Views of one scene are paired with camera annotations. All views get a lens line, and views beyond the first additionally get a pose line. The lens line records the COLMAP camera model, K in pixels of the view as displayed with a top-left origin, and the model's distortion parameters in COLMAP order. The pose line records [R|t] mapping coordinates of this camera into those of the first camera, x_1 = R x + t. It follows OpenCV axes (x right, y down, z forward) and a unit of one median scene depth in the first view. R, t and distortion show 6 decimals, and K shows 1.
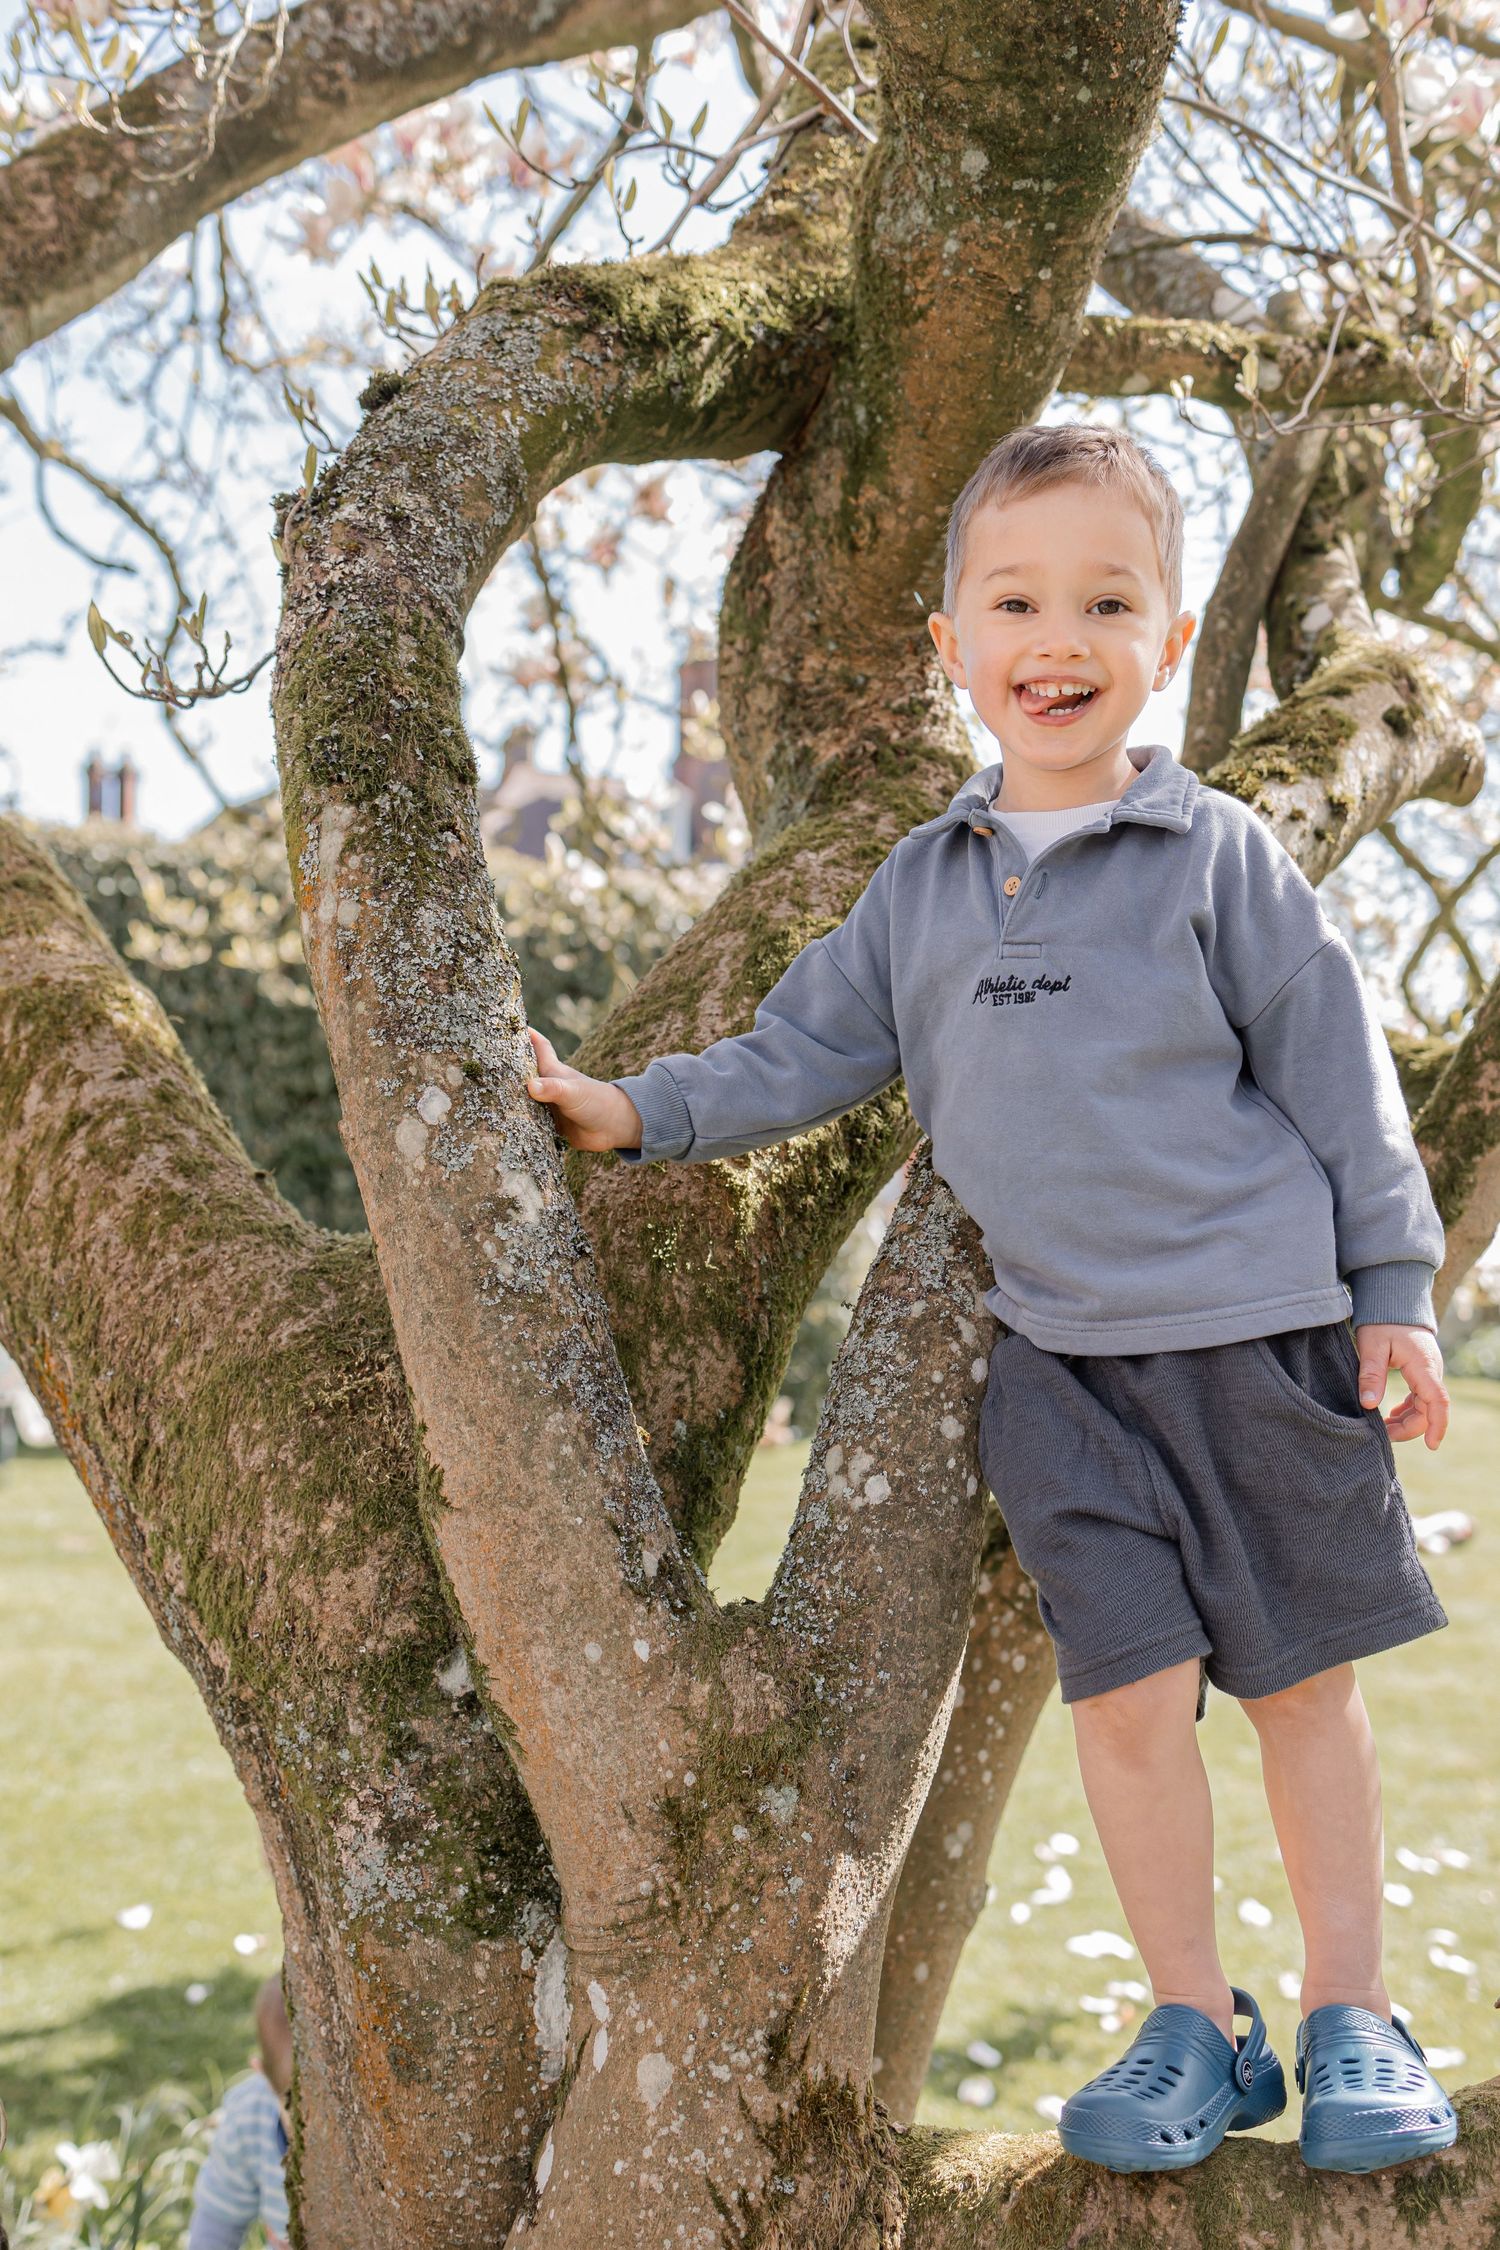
lens RADIAL K [[2229.5, 0, 754.4], [0, 2229.5, 1134.8], [0, 0, 1]] dist [0.012214, 0.000000]
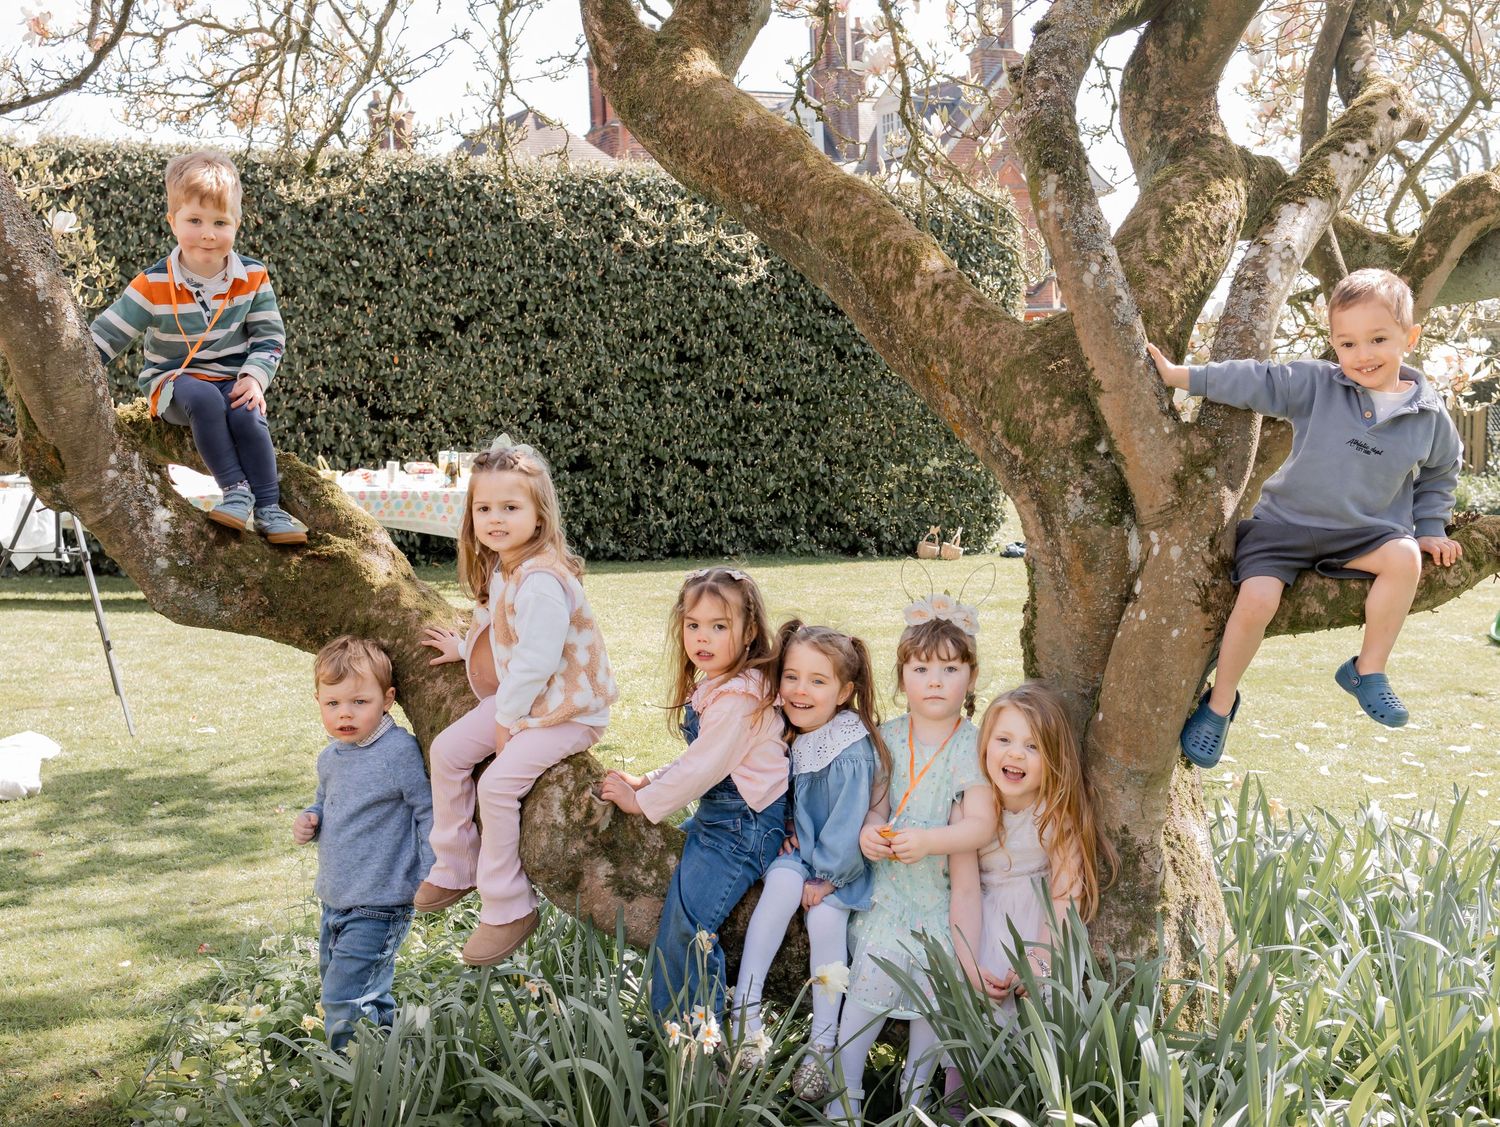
lens RADIAL K [[1729.4, 0, 766.7], [0, 1729.4, 598.6], [0, 0, 1]] dist [0.004640, 0.000000]
pose [[0.997438, -0.041475, -0.058283, -0.453704], [0.048680, 0.990554, 0.128193, 0.107687], [0.052415, -0.130701, 0.990035, -1.454787]]
